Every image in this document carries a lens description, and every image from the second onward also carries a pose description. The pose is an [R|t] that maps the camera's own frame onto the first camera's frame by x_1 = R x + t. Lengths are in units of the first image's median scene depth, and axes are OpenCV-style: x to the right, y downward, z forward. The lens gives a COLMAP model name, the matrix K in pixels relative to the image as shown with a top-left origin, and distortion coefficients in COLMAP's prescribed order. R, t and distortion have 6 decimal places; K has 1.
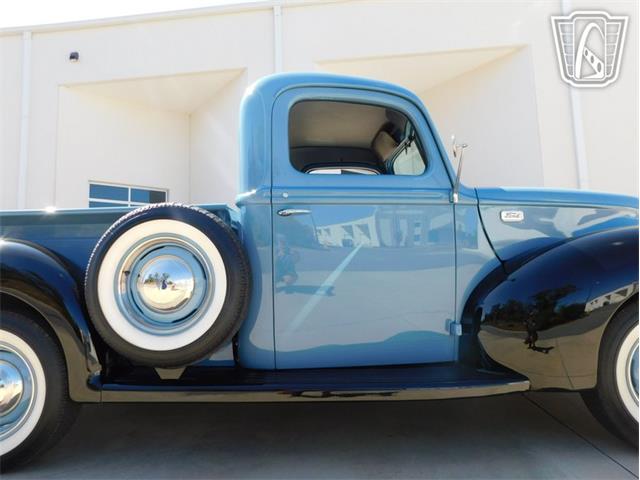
lens RADIAL K [[429.8, 0, 315.8], [0, 429.8, 237.0], [0, 0, 1]] dist [-0.055796, 0.055137]
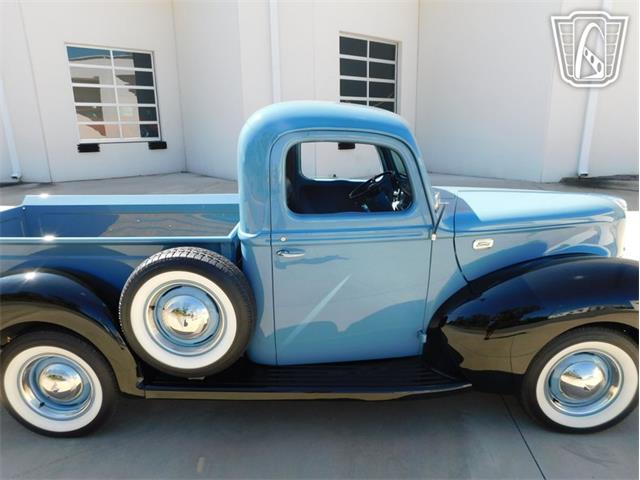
lens RADIAL K [[429.8, 0, 315.8], [0, 429.8, 237.0], [0, 0, 1]] dist [-0.055796, 0.055137]
pose [[0.999832, 0.012261, 0.013620, -0.000661], [-0.016260, 0.936374, 0.350627, -0.500506], [-0.008455, -0.350789, 0.936416, -0.060454]]
